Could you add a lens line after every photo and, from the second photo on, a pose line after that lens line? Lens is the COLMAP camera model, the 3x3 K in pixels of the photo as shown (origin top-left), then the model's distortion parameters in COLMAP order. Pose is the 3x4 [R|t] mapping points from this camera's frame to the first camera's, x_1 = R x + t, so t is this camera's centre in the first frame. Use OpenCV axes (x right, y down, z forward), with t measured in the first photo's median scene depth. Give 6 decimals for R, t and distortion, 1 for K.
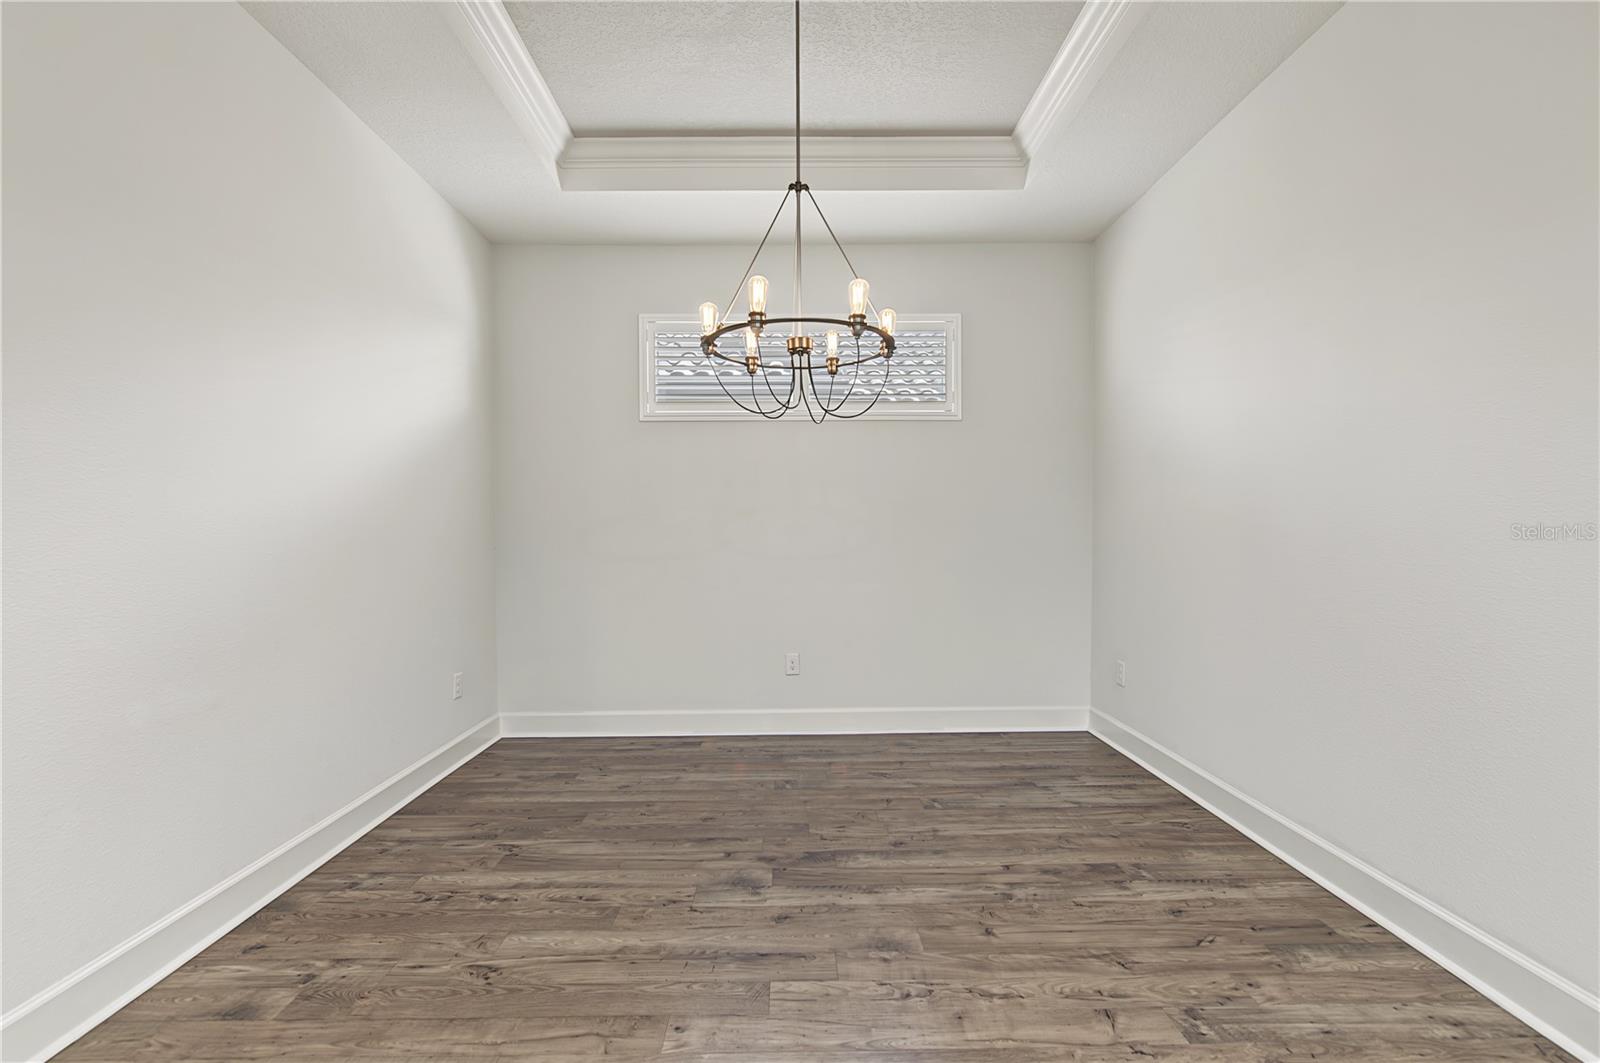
lens RADIAL K [[693.7, 0, 795.5], [0, 693.7, 559.5], [0, 0, 1]] dist [0.001211, -0.005082]
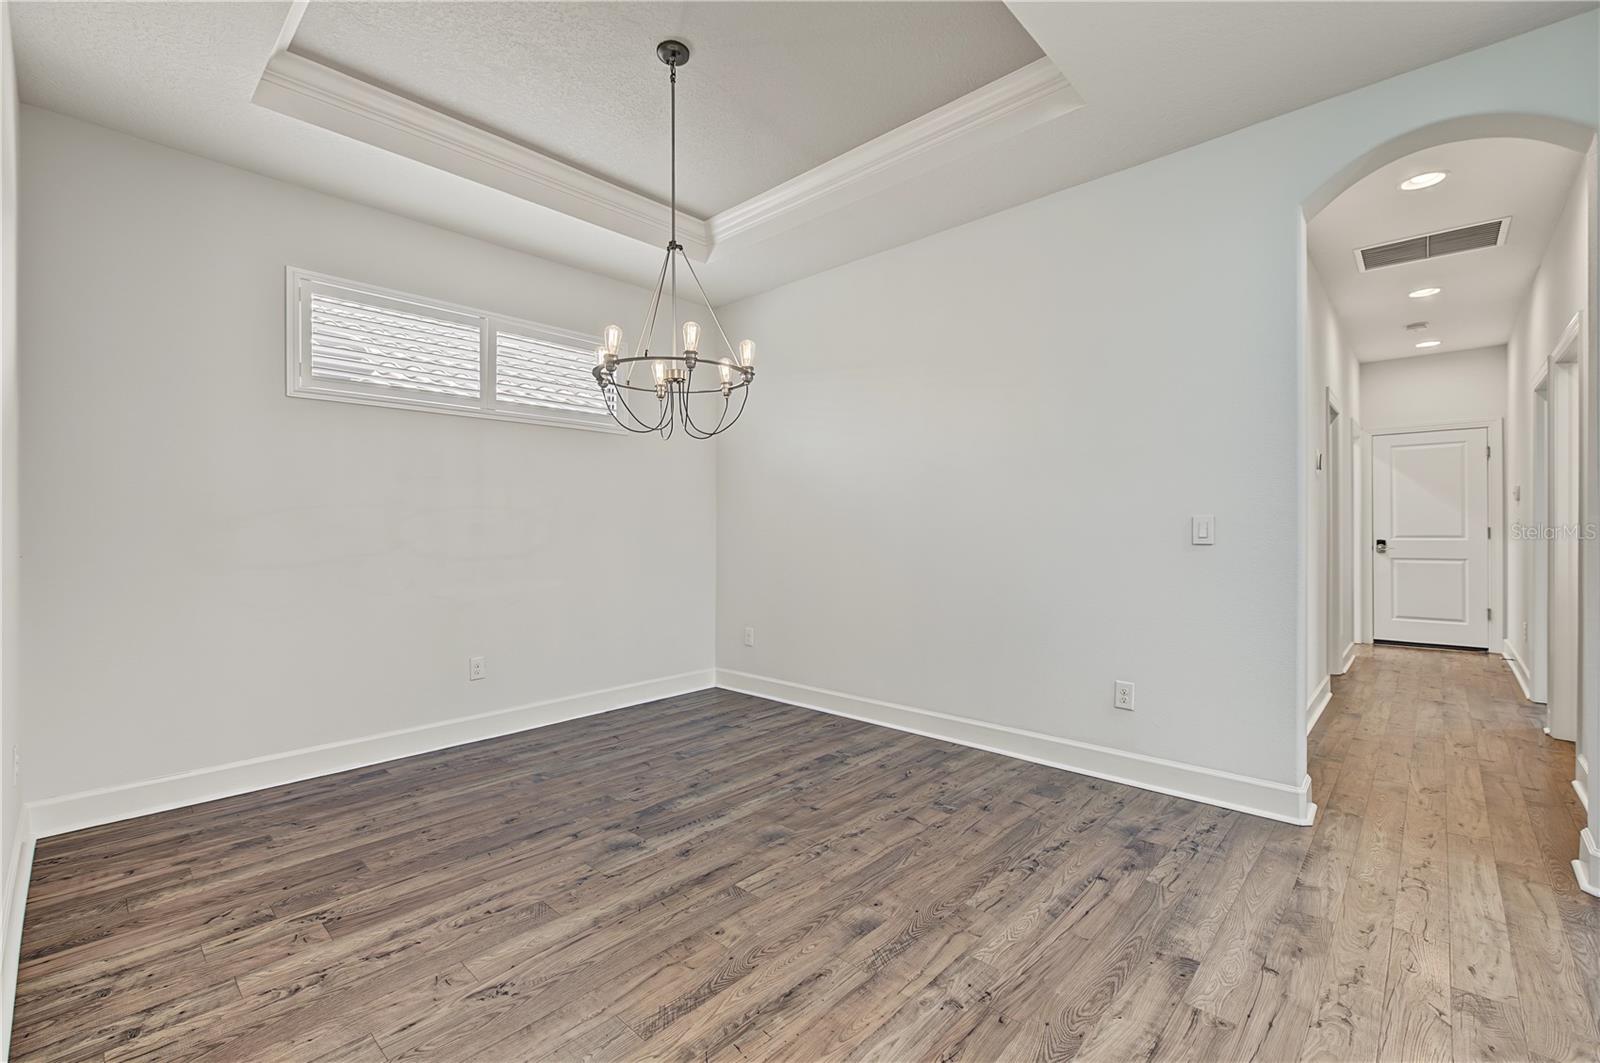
lens RADIAL K [[693.7, 0, 795.1], [0, 693.7, 529.2], [0, 0, 1]] dist [0.001211, -0.005082]
pose [[0.688669, 0.001276, 0.725075, -0.622128], [0.029857, 0.999100, -0.030116, 0.004292], [-0.724461, 0.042389, 0.688012, 0.018714]]
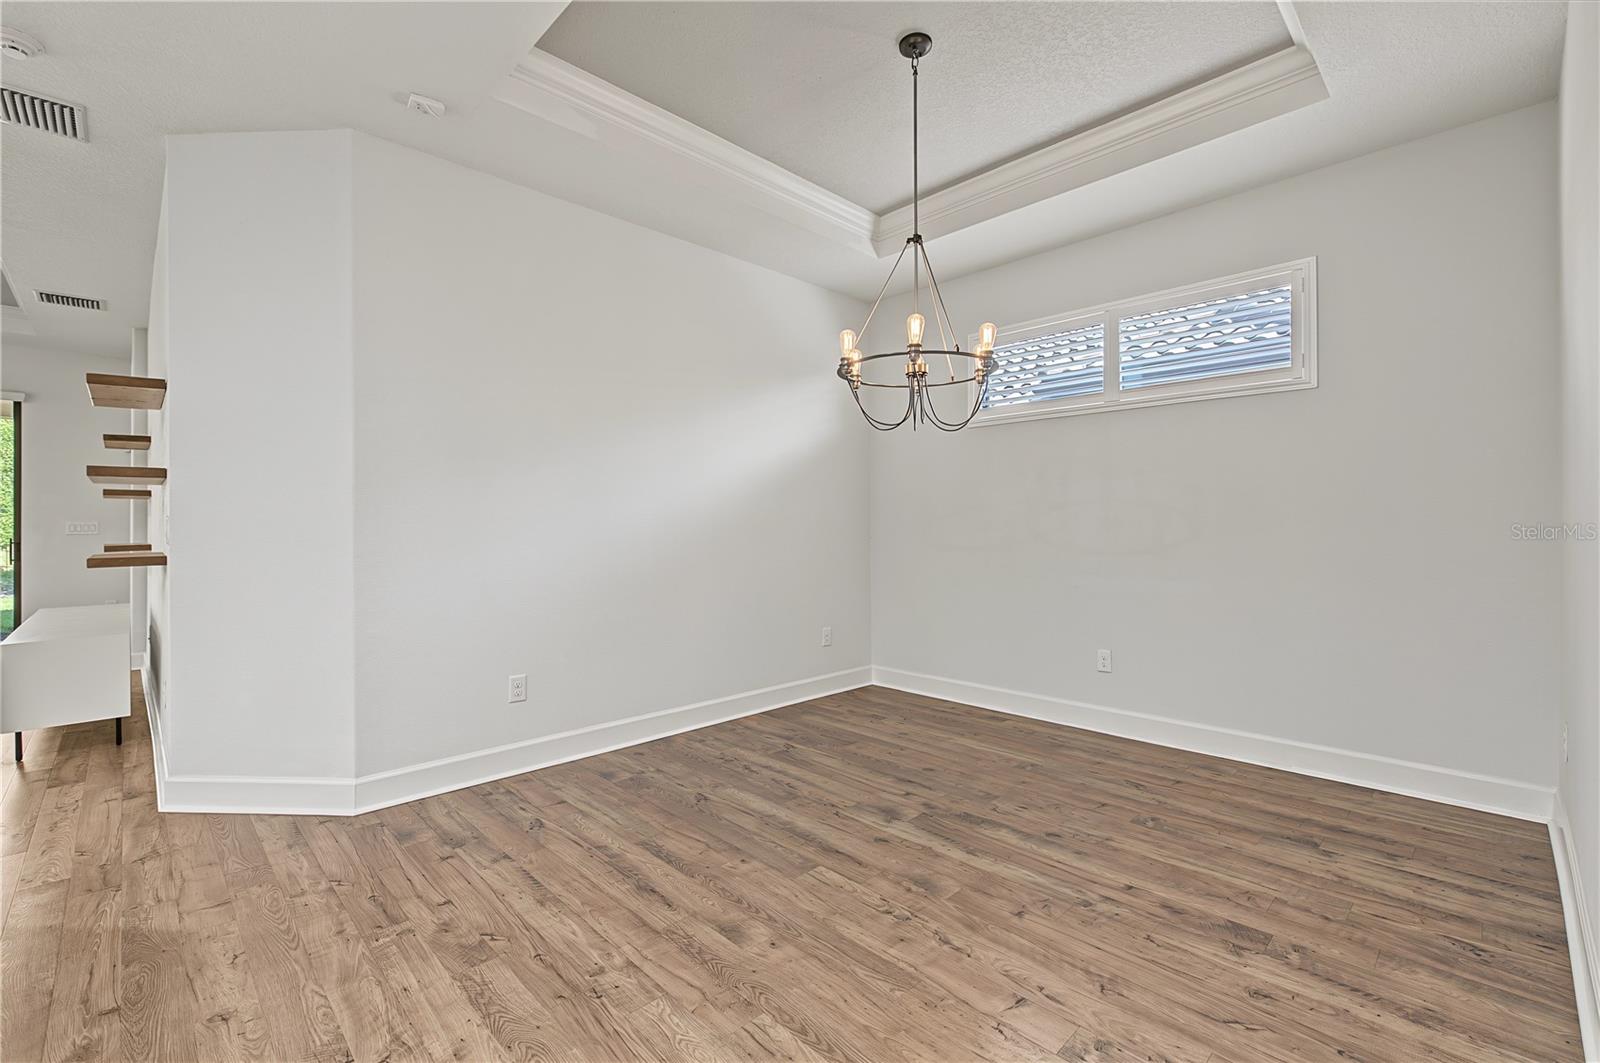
lens RADIAL K [[693.7, 0, 803.0], [0, 693.7, 529.6], [0, 0, 1]] dist [0.001211, -0.005082]
pose [[0.690810, 0.009282, -0.722977, 0.631931], [-0.029645, 0.999440, -0.015495, -0.005521], [0.722428, 0.032137, 0.690699, 0.031097]]
